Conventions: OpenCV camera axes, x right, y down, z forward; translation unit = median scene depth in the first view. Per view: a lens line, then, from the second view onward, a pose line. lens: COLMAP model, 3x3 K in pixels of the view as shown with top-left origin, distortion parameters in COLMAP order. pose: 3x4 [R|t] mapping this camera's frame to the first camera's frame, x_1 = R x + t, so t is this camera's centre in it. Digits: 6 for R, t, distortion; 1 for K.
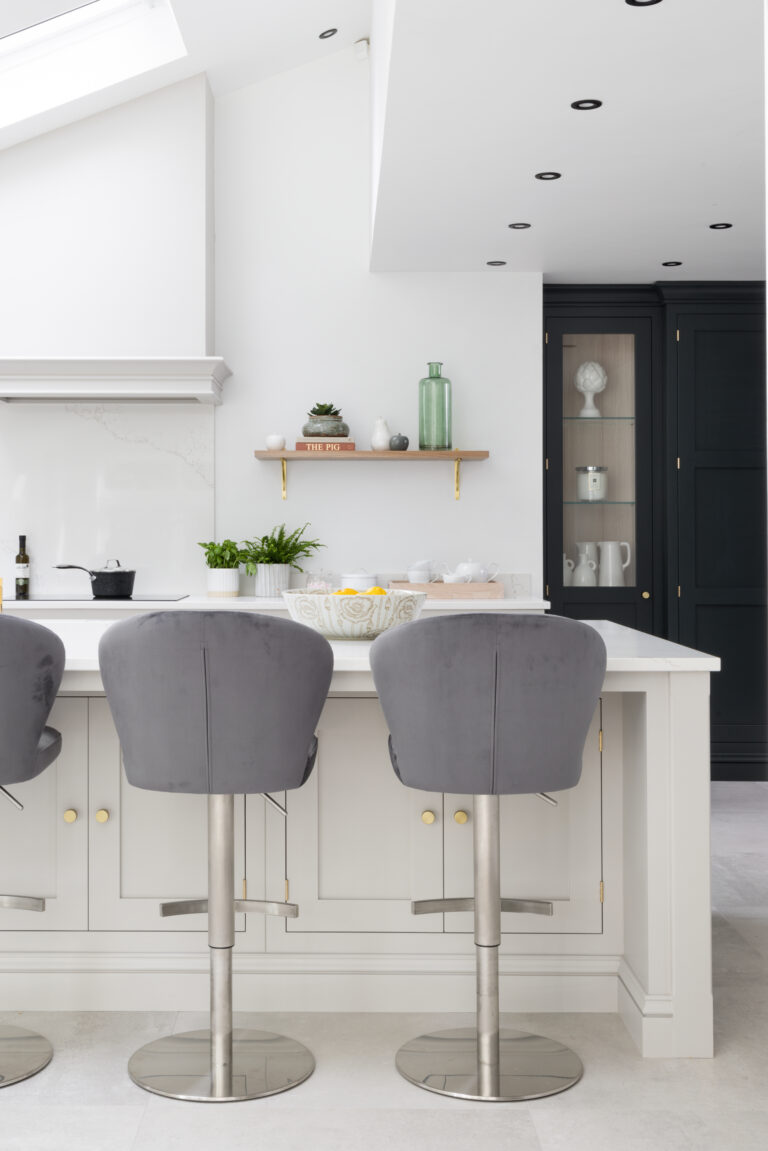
lens RADIAL K [[1425.4, 0, 341.2], [0, 1425.4, 479.0], [0, 0, 1]] dist [0.018314, 0.014003]
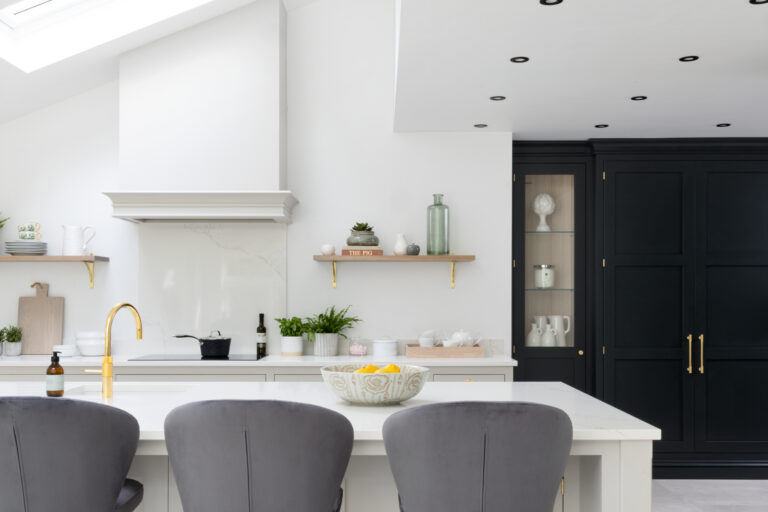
lens RADIAL K [[858.8, 0, 384.5], [0, 858.8, 287.9], [0, 0, 1]] dist [0.002138, -0.009774]
pose [[0.999999, -0.000544, 0.001365, 0.010205], [0.000506, 0.999622, 0.027477, -0.010613], [-0.001380, -0.027477, 0.999621, 0.125011]]
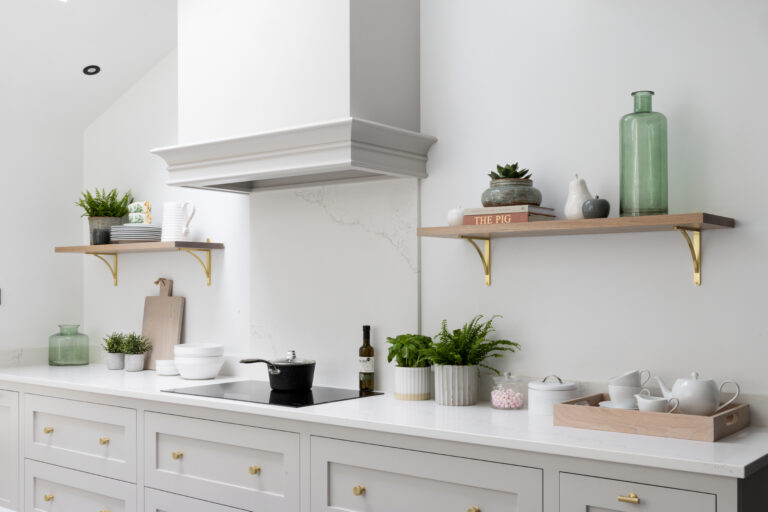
lens RADIAL K [[858.8, 0, 384.5], [0, 858.8, 287.9], [0, 0, 1]] dist [0.002138, -0.009774]
pose [[0.788019, -0.000208, -0.615651, 0.226398], [0.023207, 0.999299, 0.029367, -0.000243], [0.615214, -0.037430, 0.787471, 0.585158]]
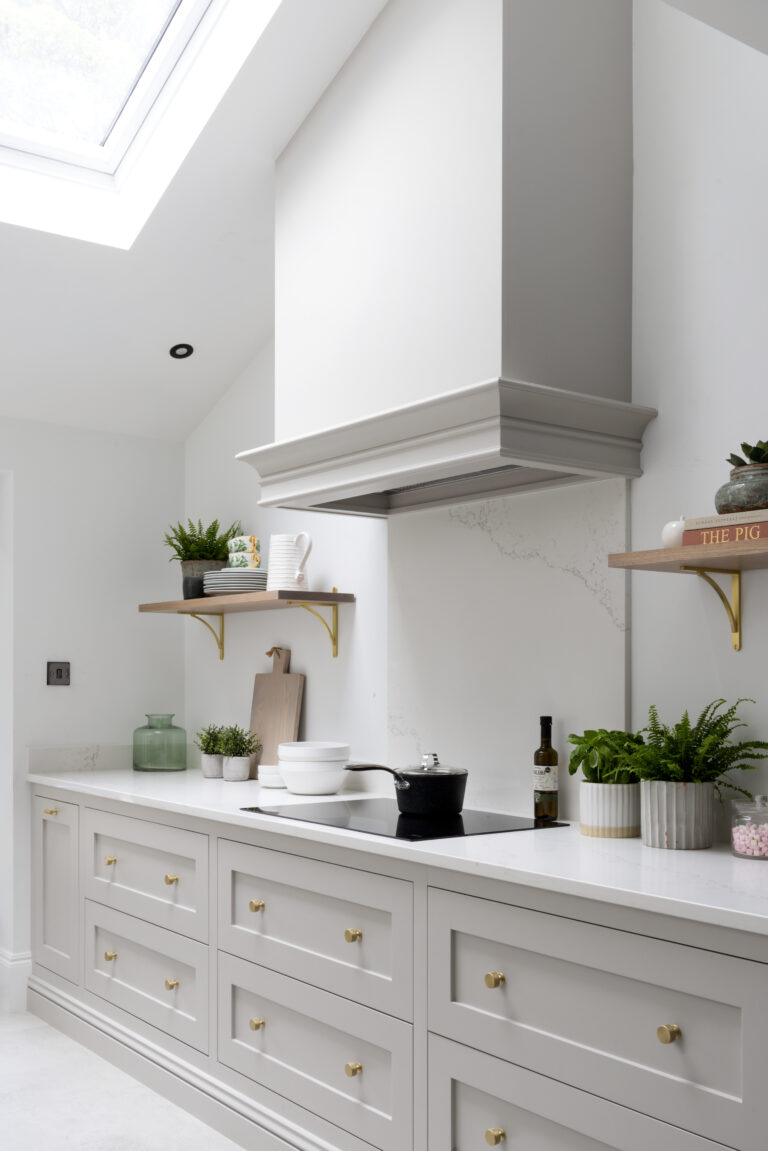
lens RADIAL K [[1192.5, 0, 382.0], [0, 1192.5, 676.6], [0, 0, 1]] dist [0.010095, 0.005489]
pose [[0.602022, 0.002124, -0.798476, 0.223044], [0.026042, 0.999412, 0.022293, 0.011450], [0.798054, -0.034215, 0.601613, 0.669787]]
